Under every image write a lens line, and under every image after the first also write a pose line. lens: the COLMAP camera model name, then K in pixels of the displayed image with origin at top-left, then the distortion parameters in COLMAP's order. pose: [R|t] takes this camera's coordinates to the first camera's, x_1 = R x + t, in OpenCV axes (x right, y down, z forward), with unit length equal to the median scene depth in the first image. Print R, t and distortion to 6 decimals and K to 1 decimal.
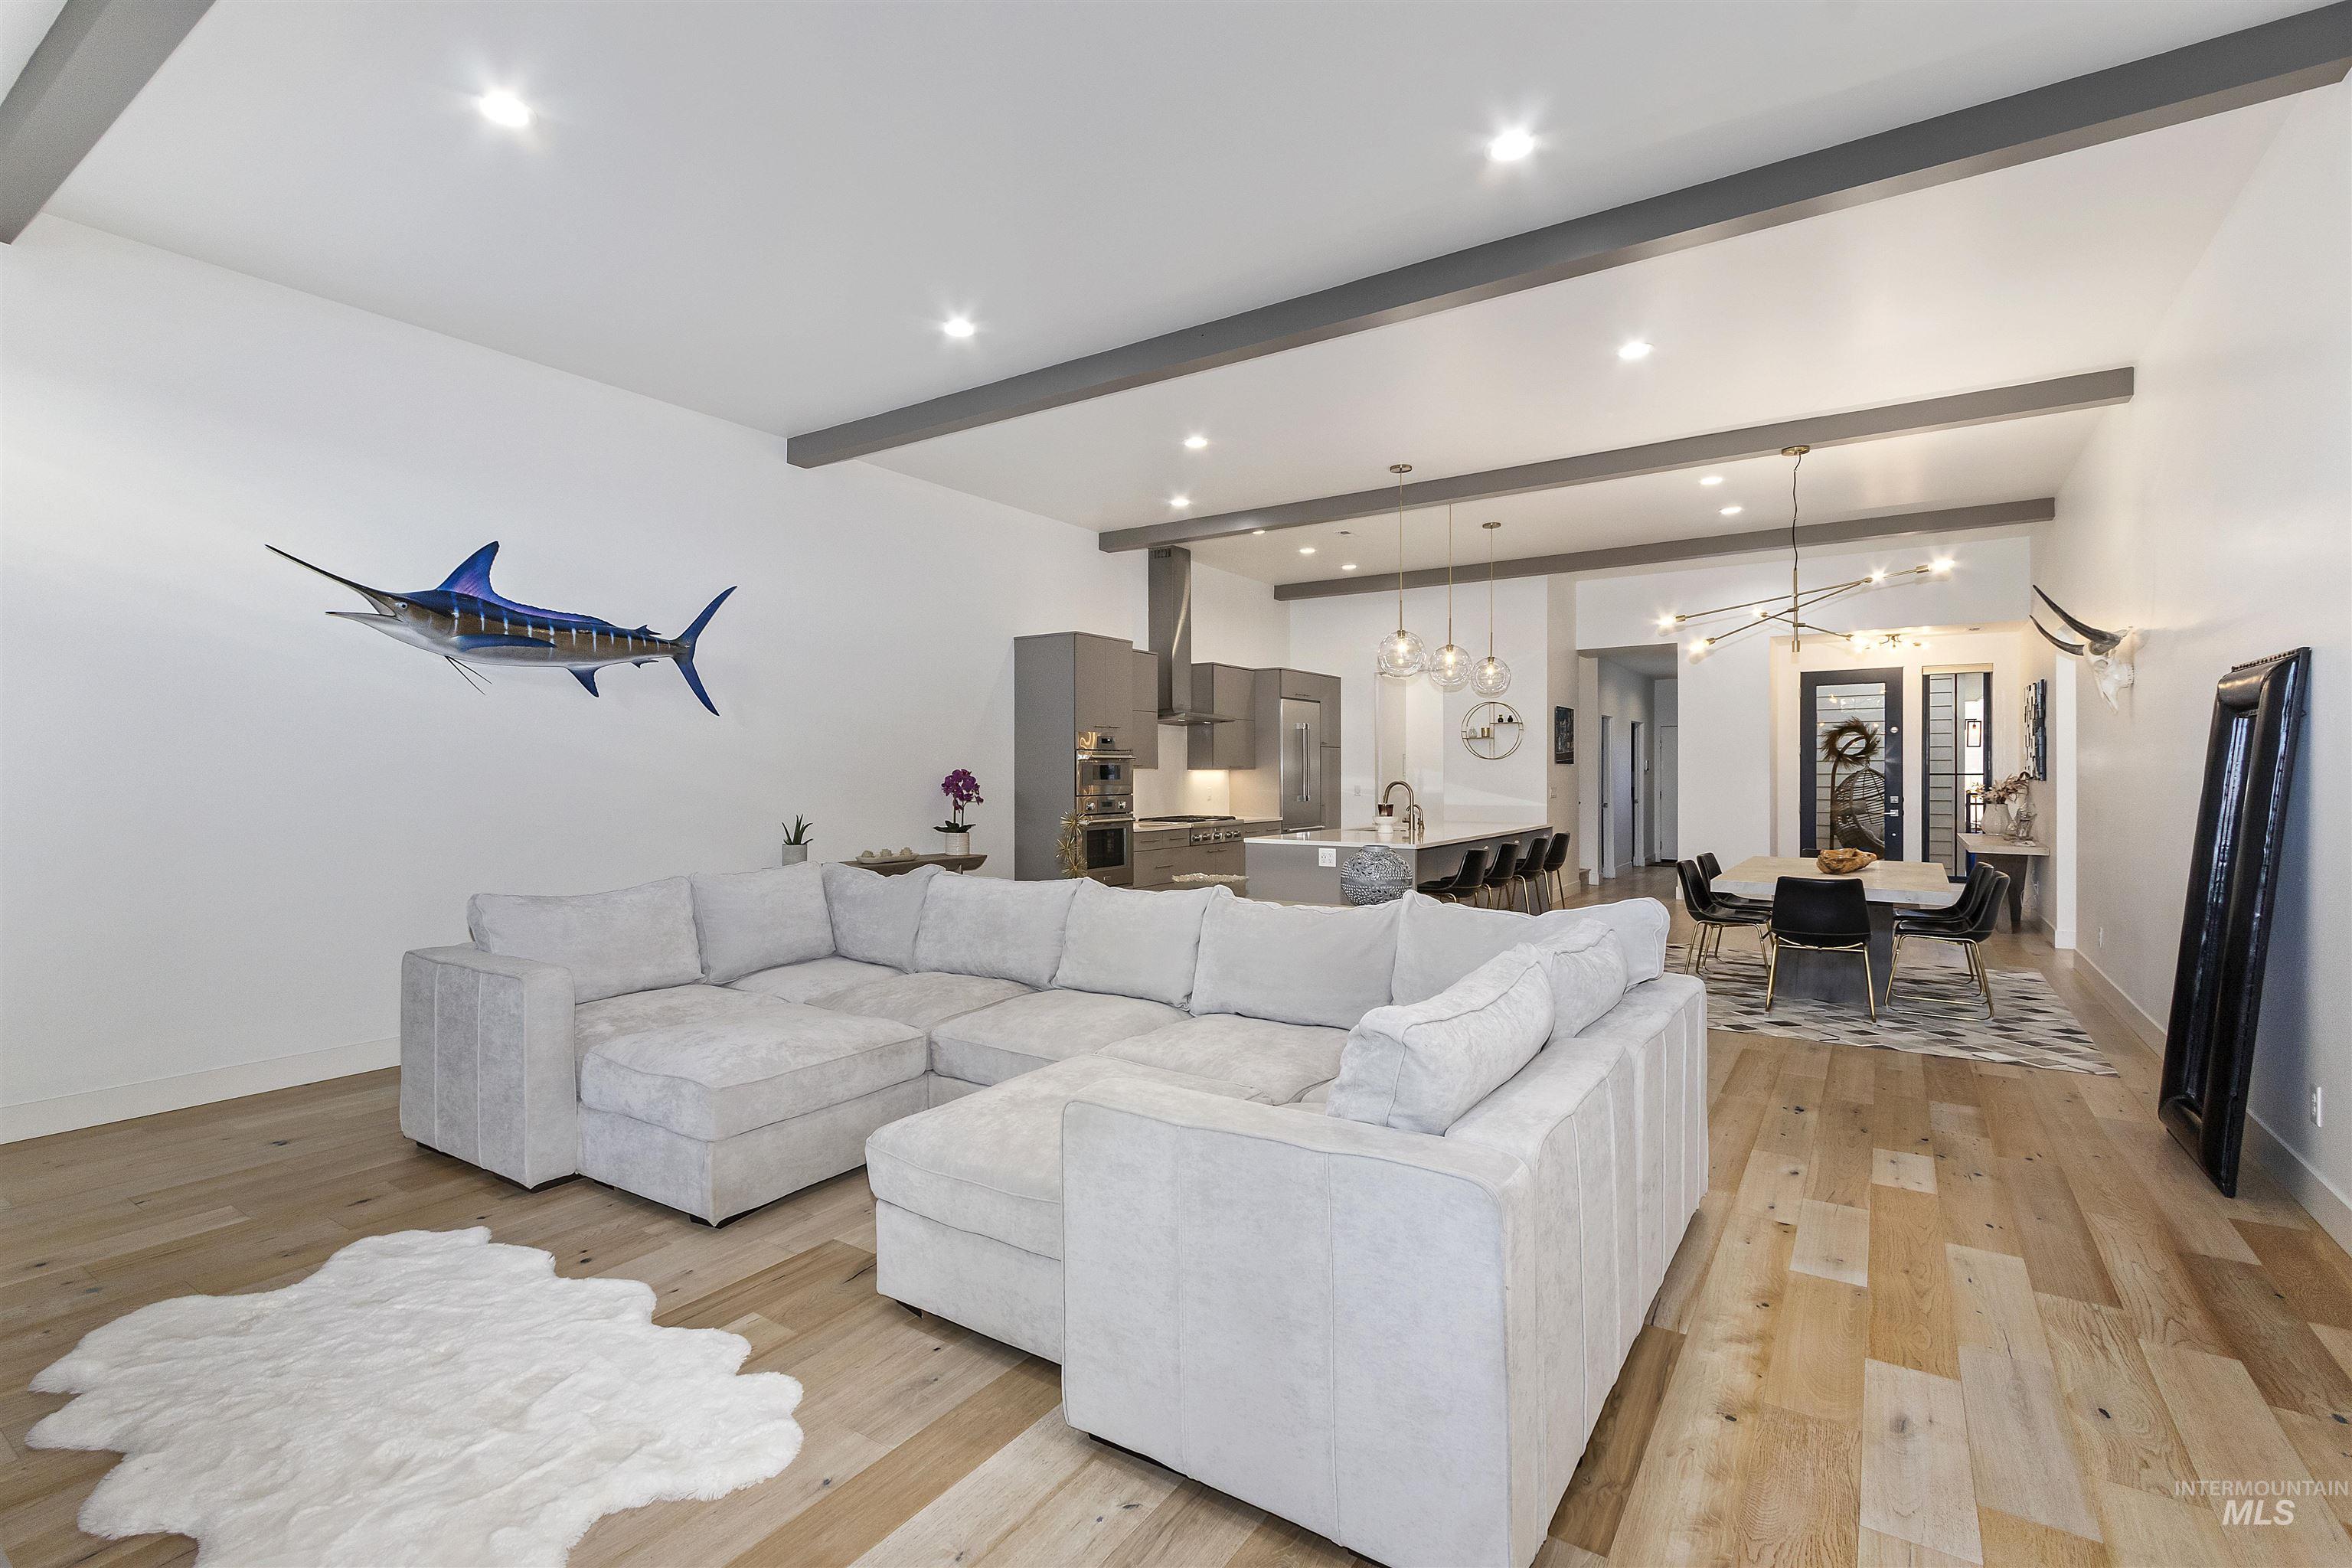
lens RADIAL K [[1095.8, 0, 1166.7], [0, 1095.8, 780.9], [0, 0, 1]] dist [0.006269, 0.001016]
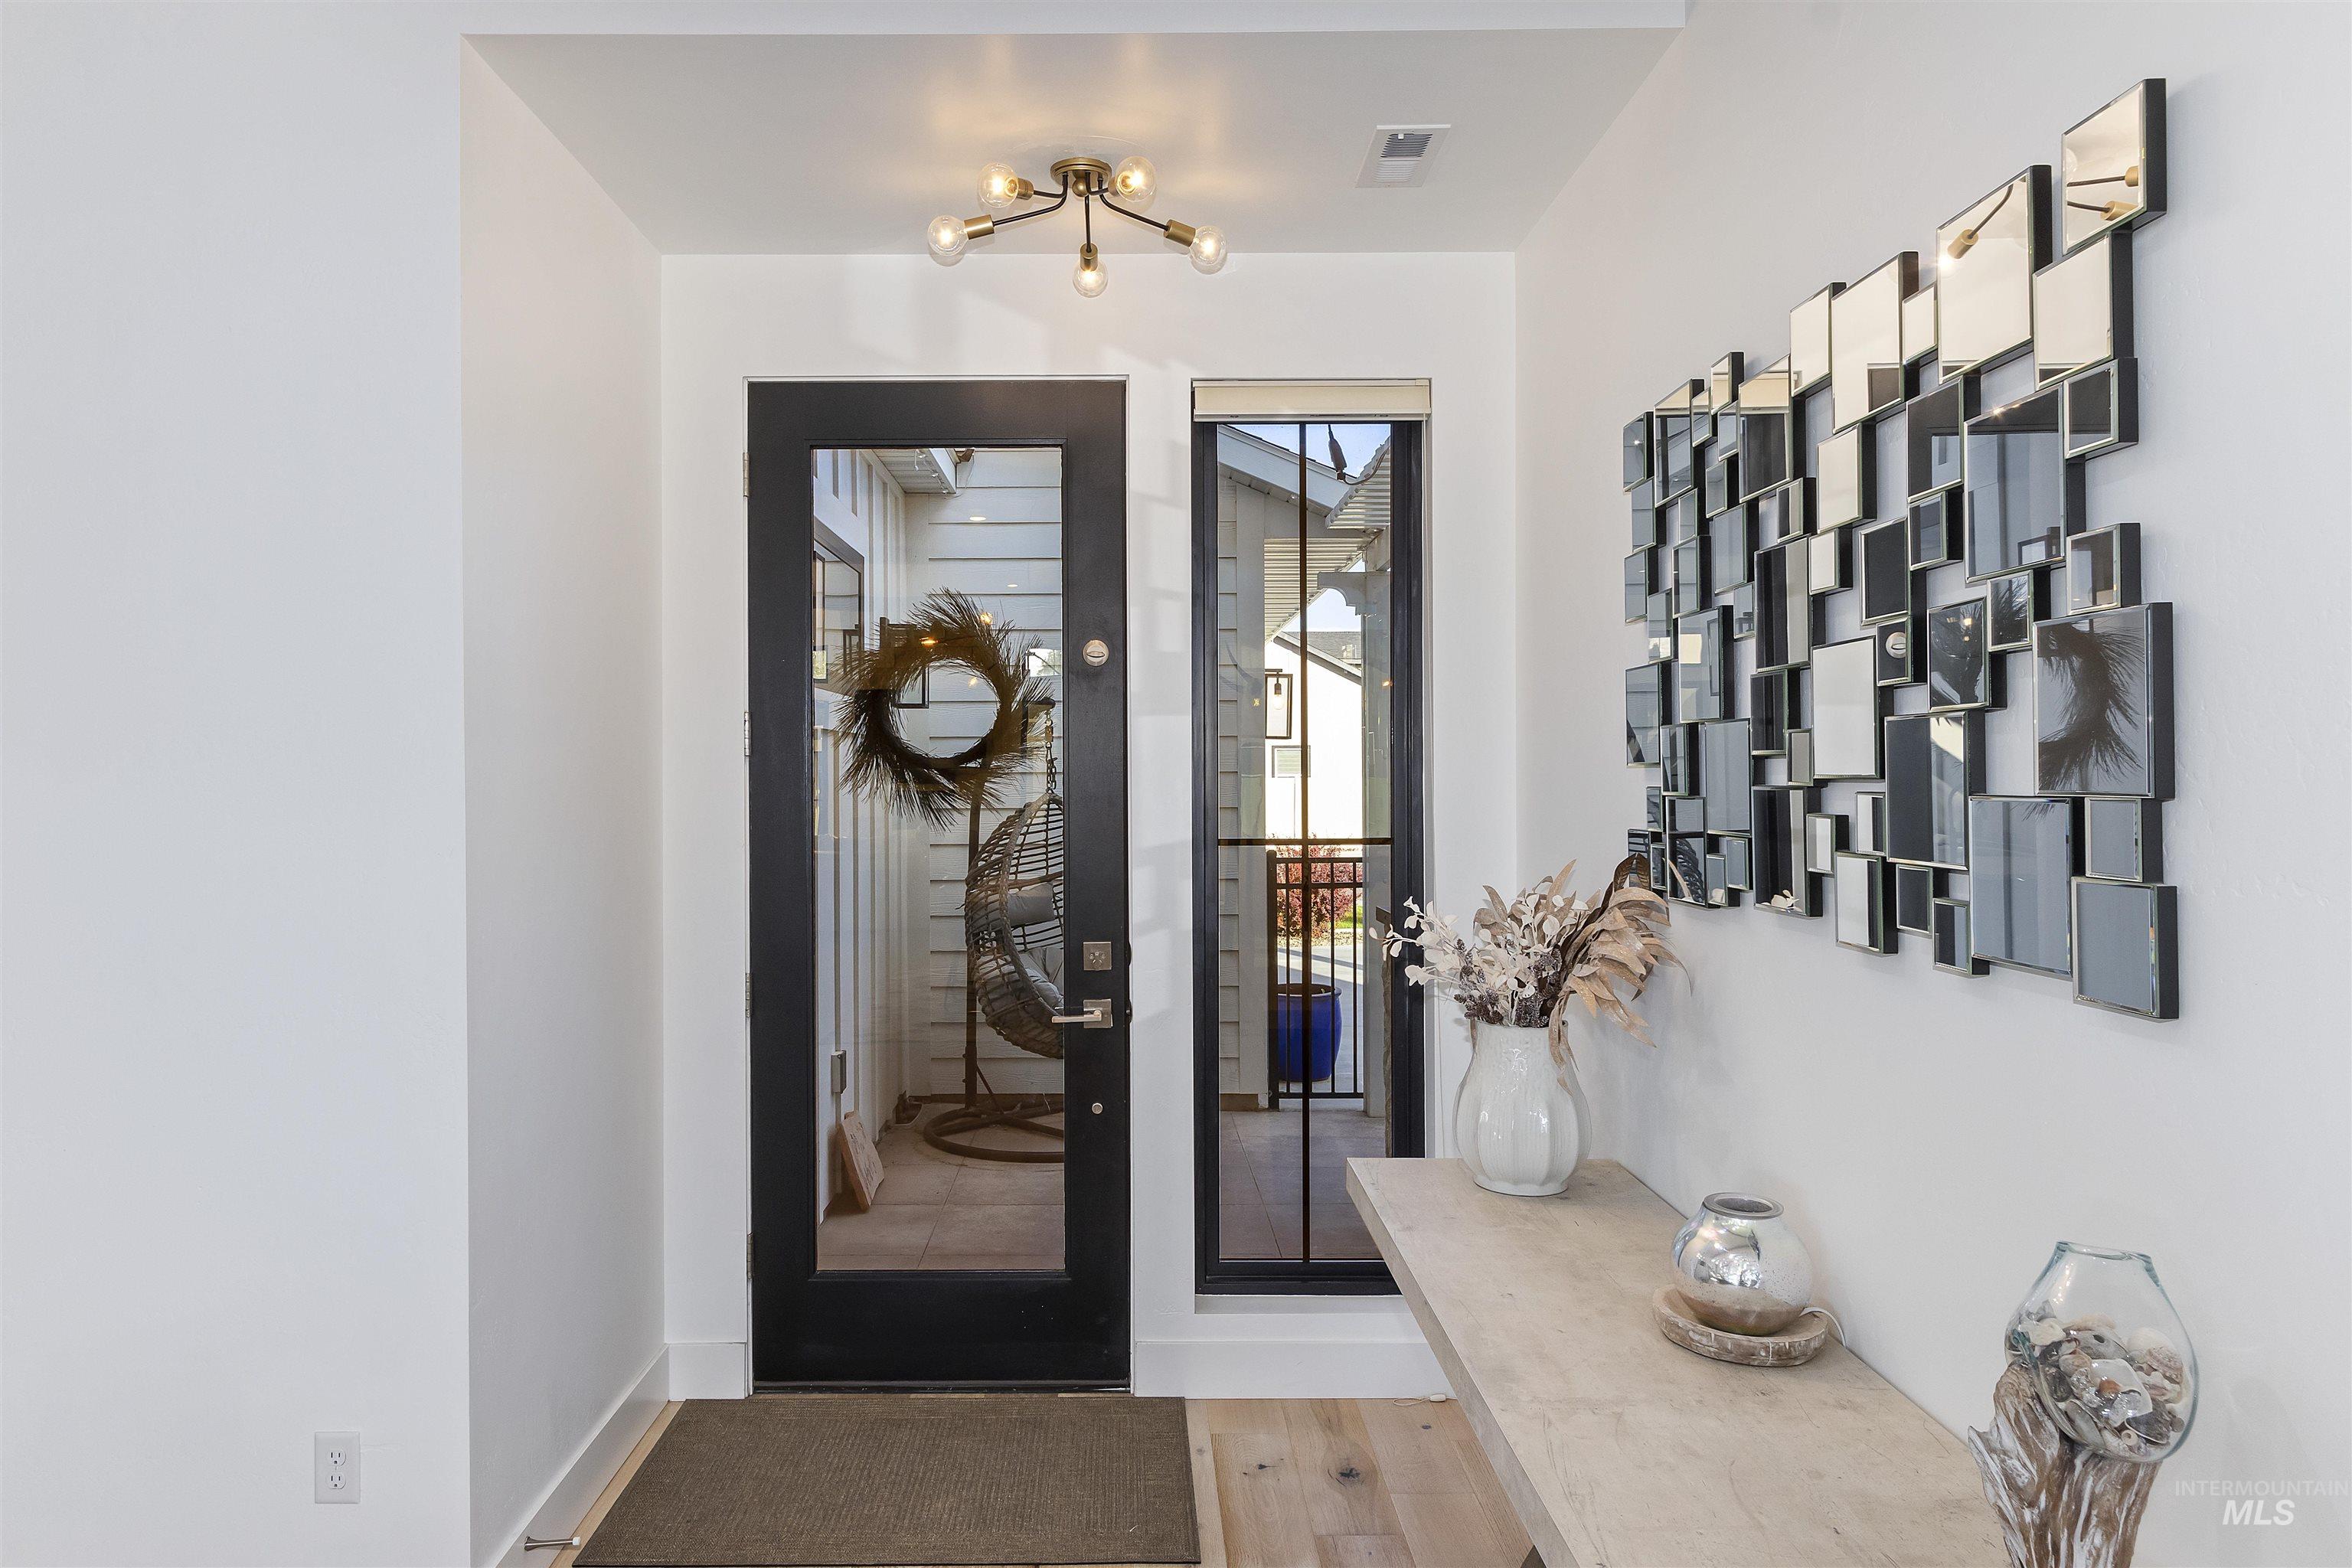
lens RADIAL K [[1601.0, 0, 1172.6], [0, 1601.0, 769.0], [0, 0, 1]] dist [0.001591, -0.000233]
pose [[0.821478, 0.000964, 0.570240, 0.478934], [0.007484, 0.999894, -0.012473, -0.017184], [-0.570192, 0.014514, 0.821383, 0.707972]]
